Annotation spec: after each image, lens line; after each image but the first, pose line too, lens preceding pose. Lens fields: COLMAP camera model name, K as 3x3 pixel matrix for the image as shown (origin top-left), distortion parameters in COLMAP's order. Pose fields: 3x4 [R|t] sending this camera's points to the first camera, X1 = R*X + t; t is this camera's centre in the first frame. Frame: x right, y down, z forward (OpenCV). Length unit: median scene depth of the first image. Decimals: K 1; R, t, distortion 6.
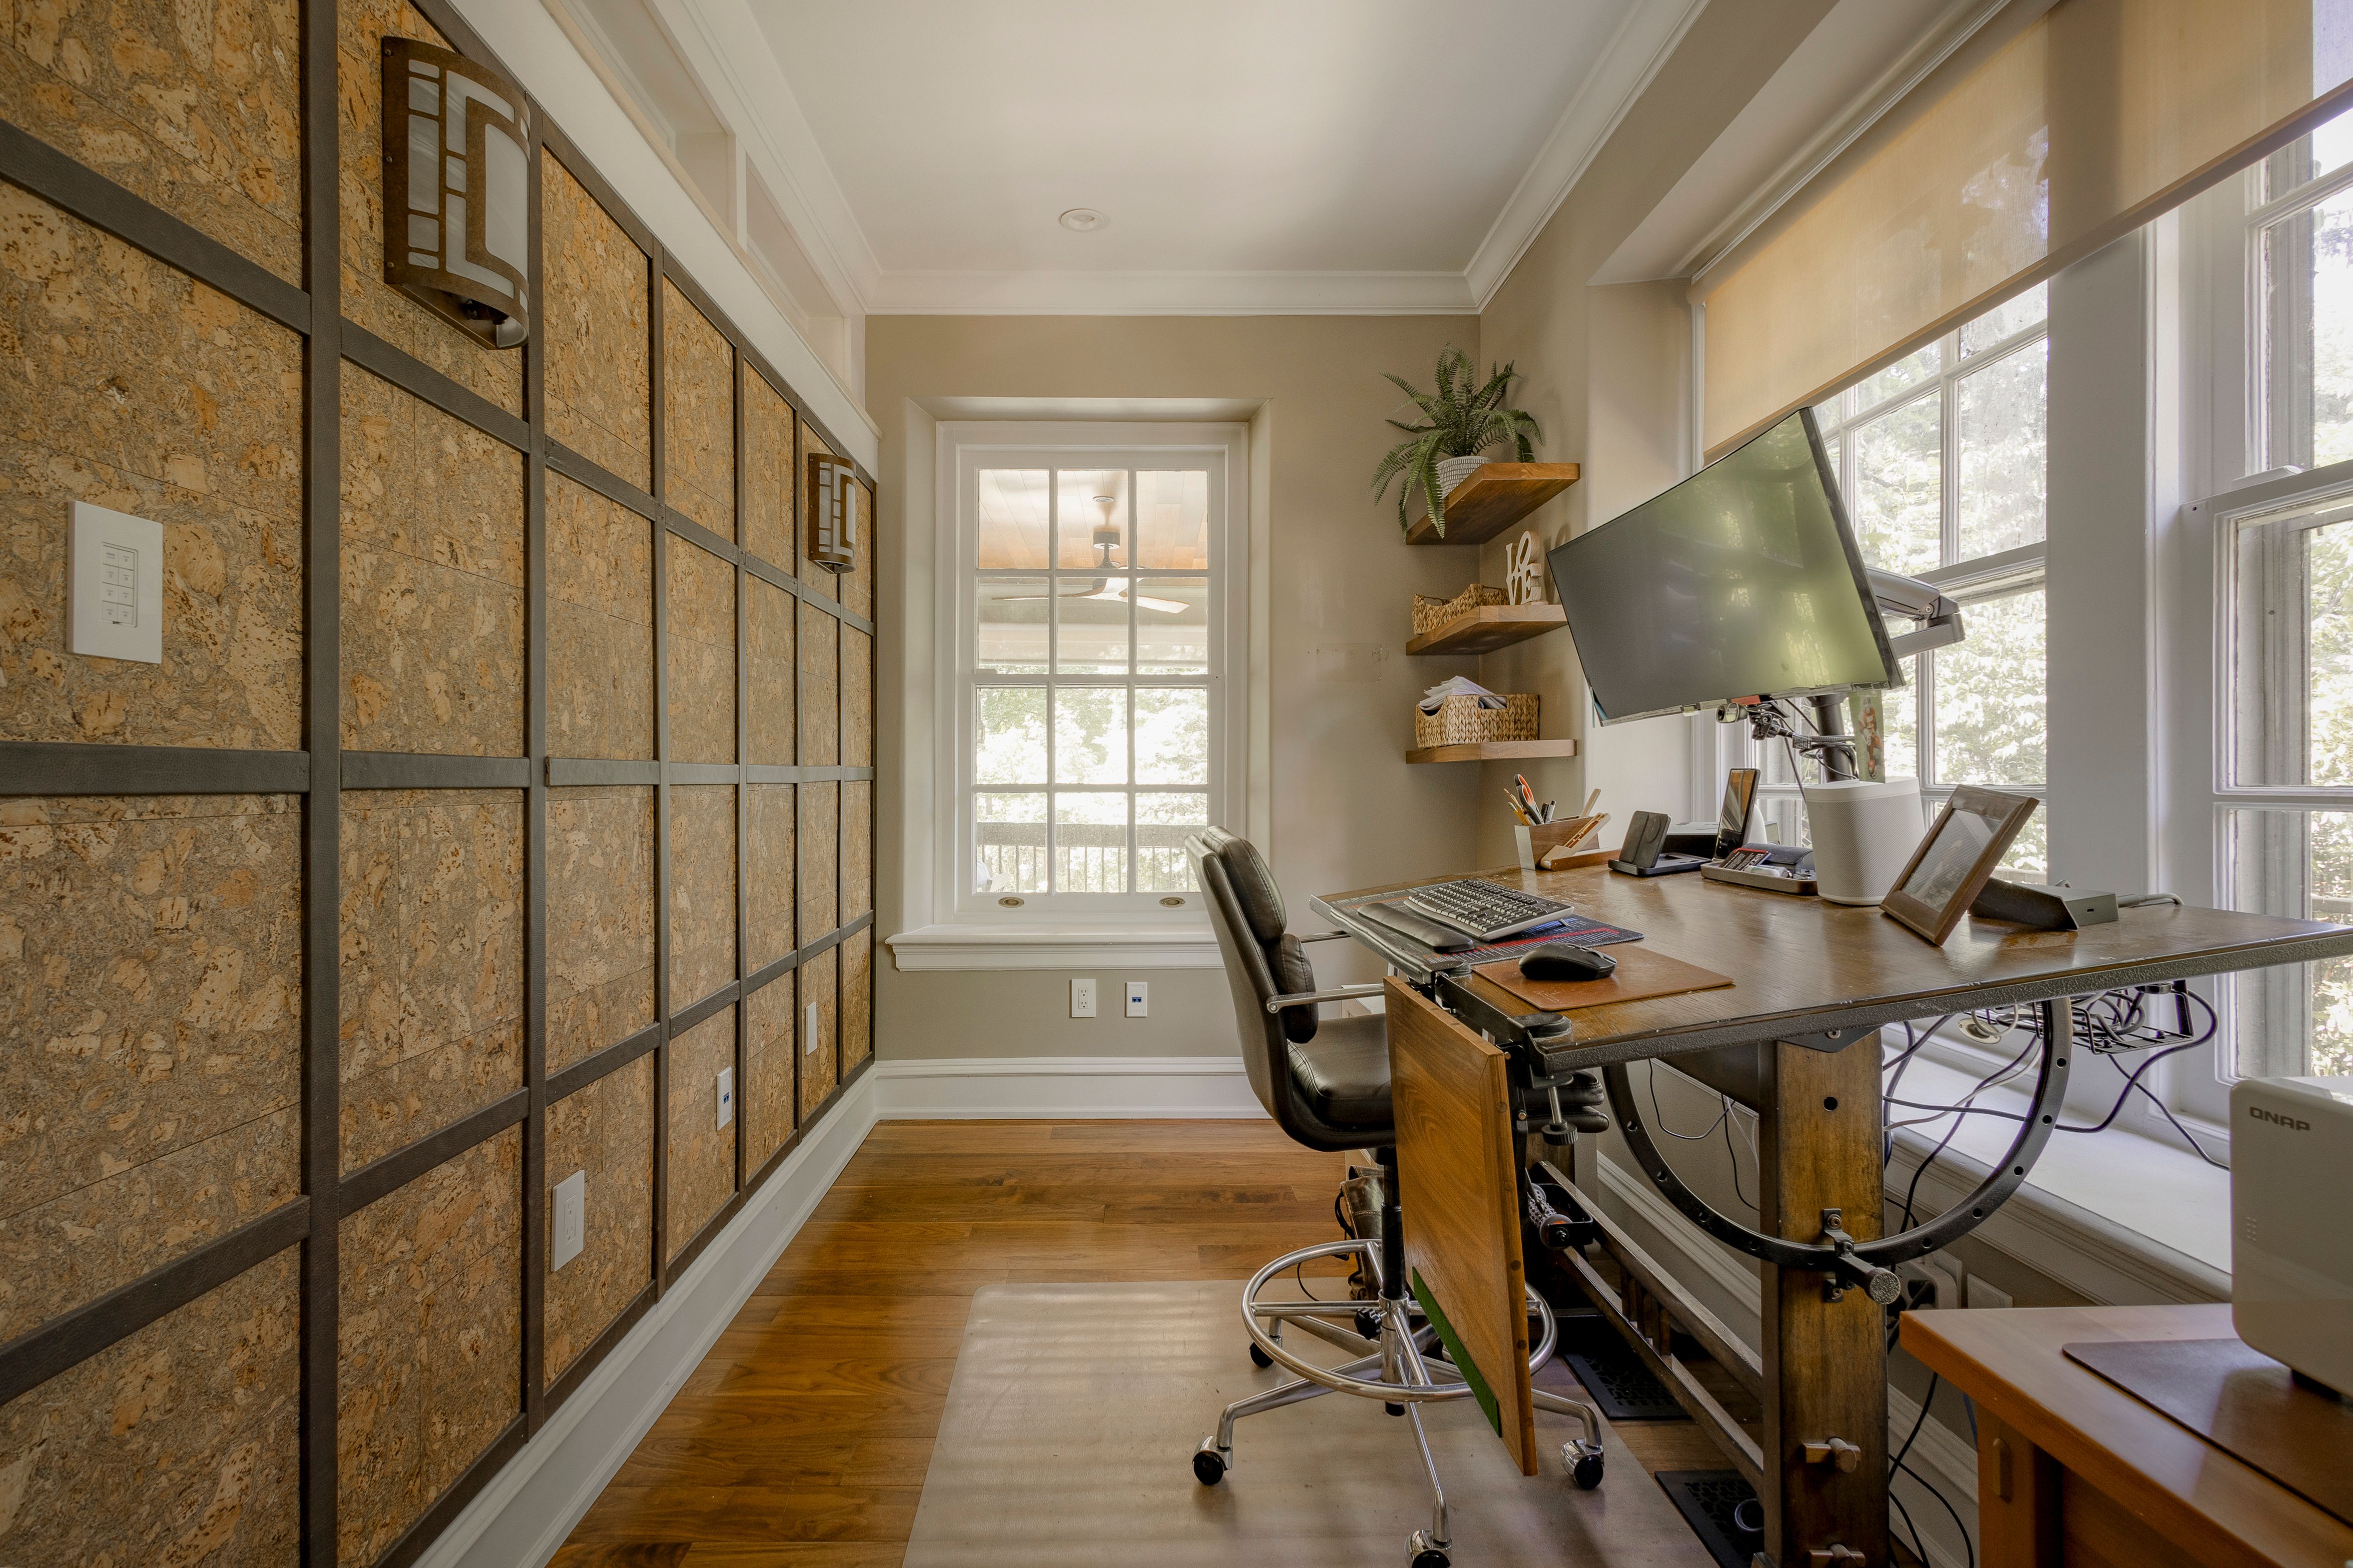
lens RADIAL K [[1102.0, 0, 1123.9], [0, 1102.0, 782.1], [0, 0, 1]] dist [-0.002045, 0.002177]
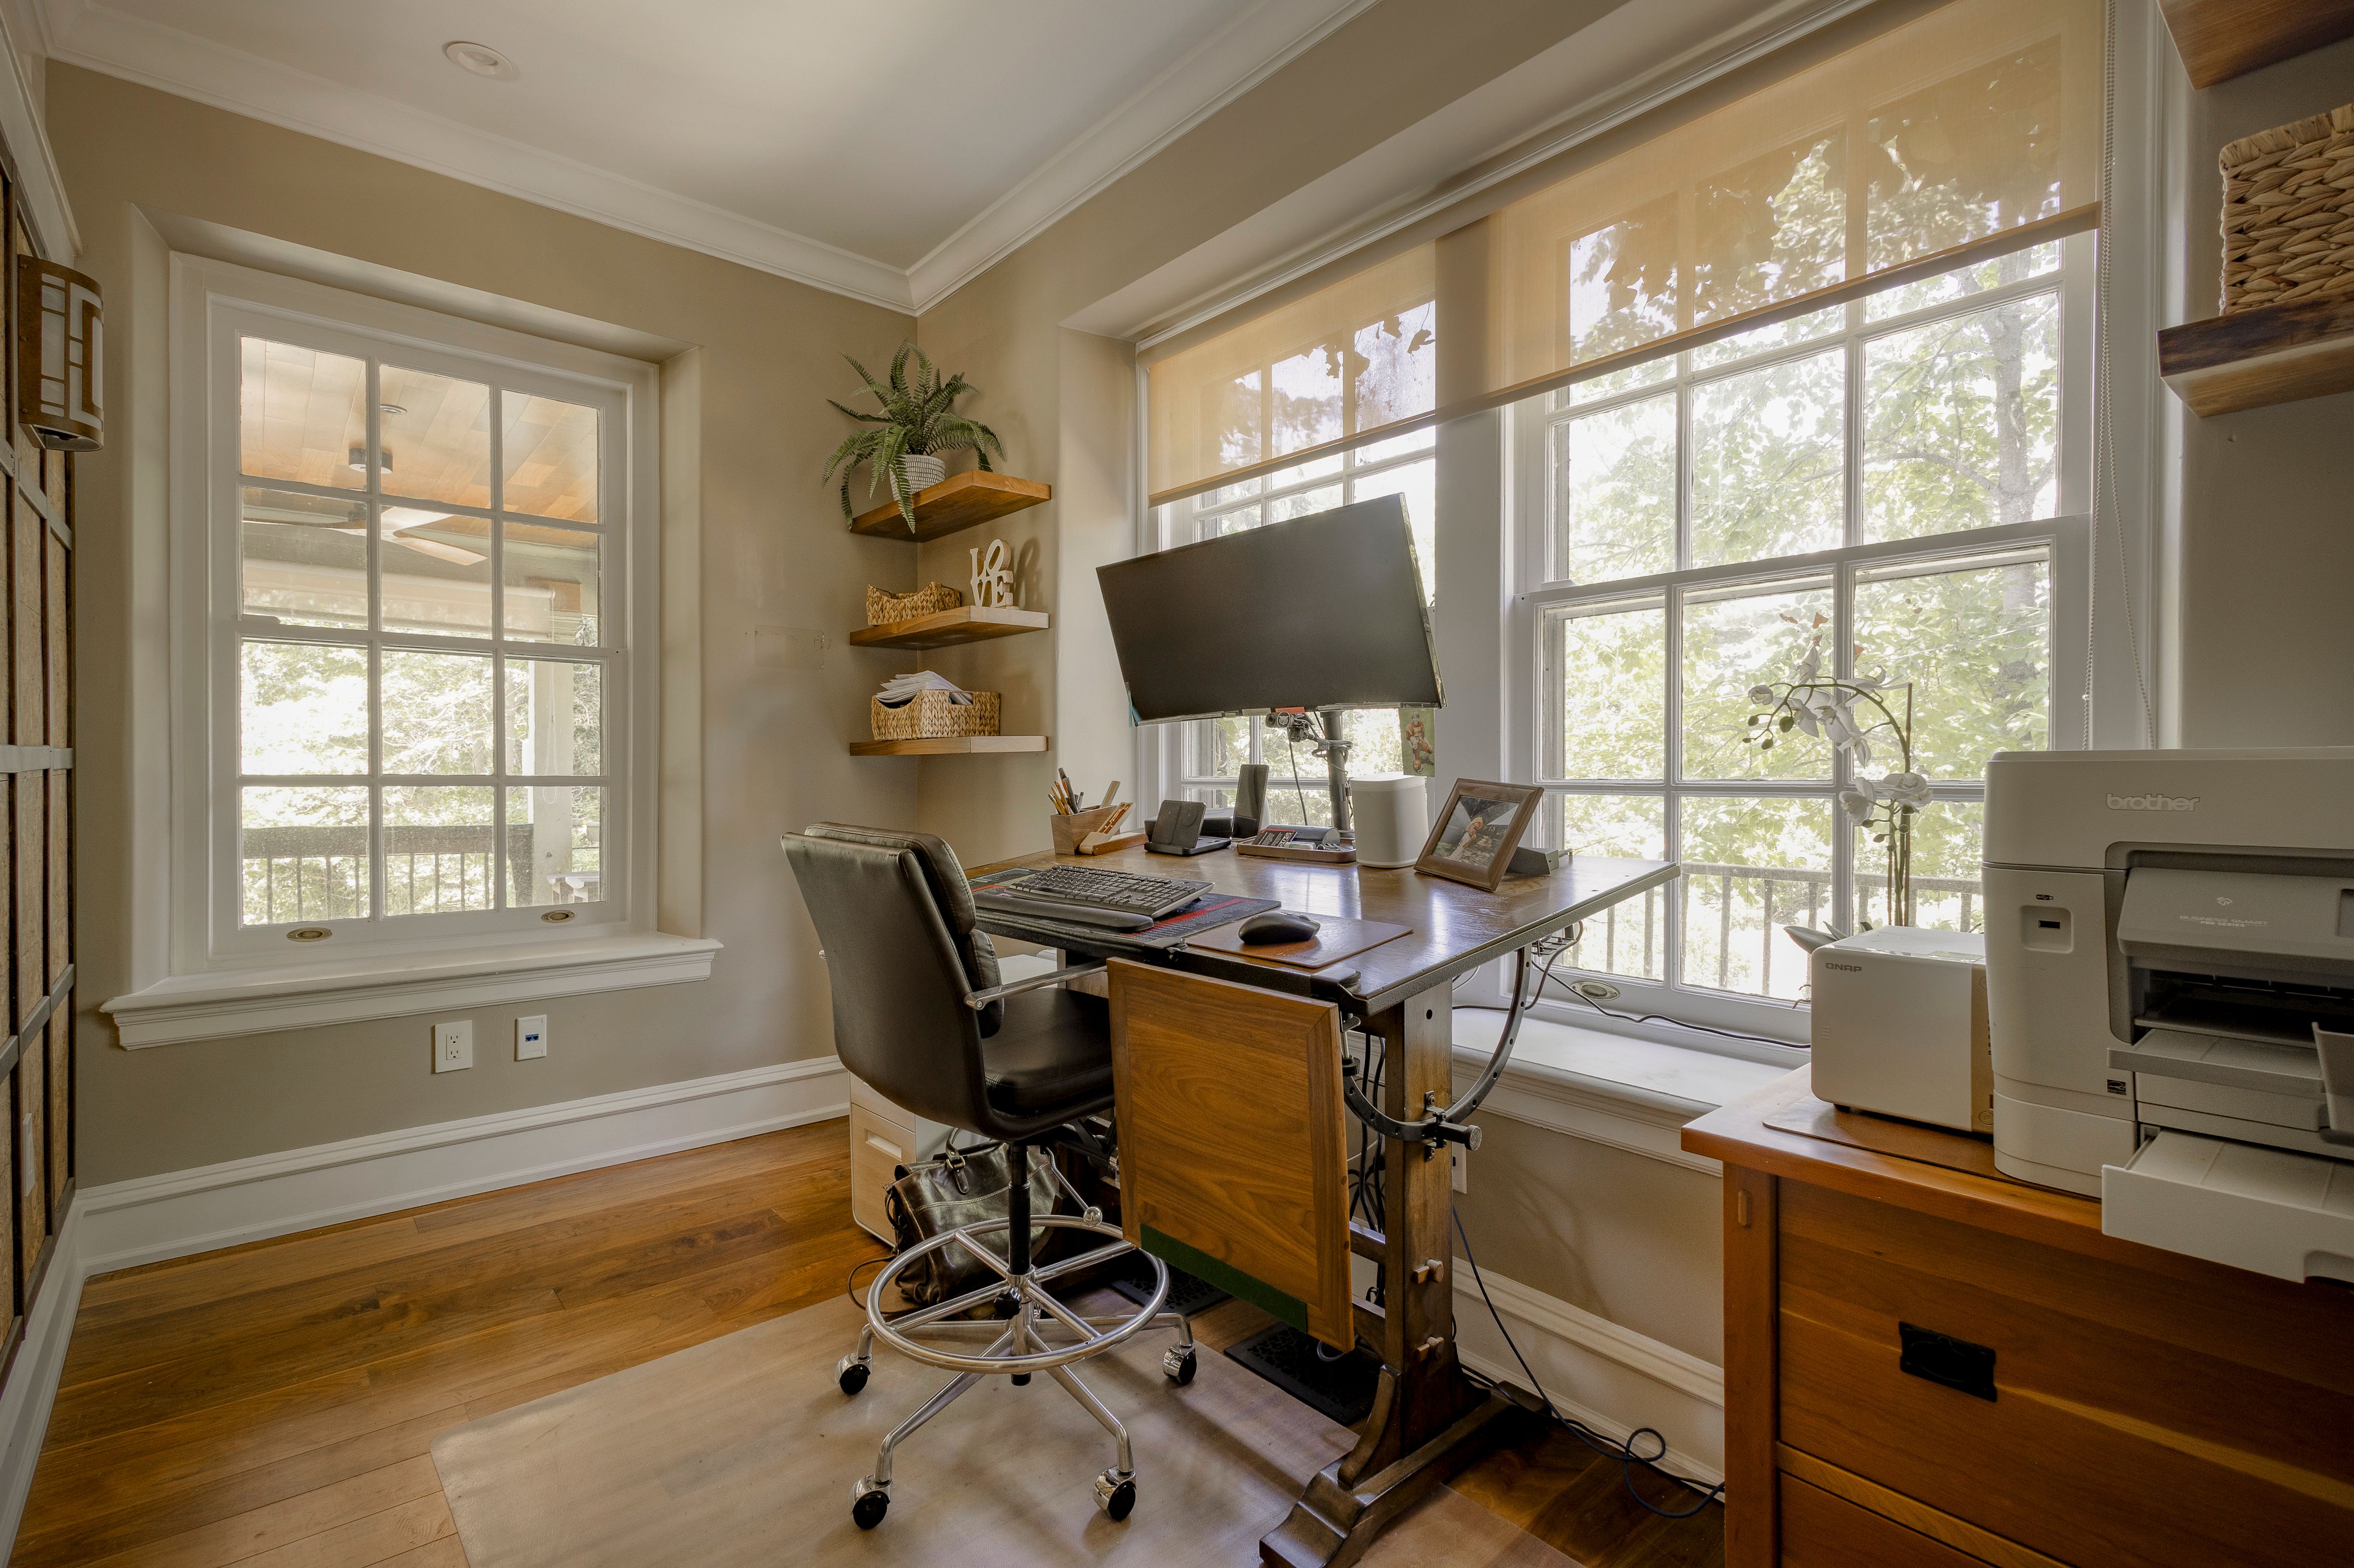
lens RADIAL K [[1102.5, 0, 1176.7], [0, 1102.5, 782.2], [0, 0, 1]] dist [-0.002045, 0.002177]
pose [[0.750508, -0.001612, 0.660860, -0.193732], [-0.003855, 0.999969, 0.006818, -0.000484], [-0.660850, -0.007664, 0.750478, 0.075503]]
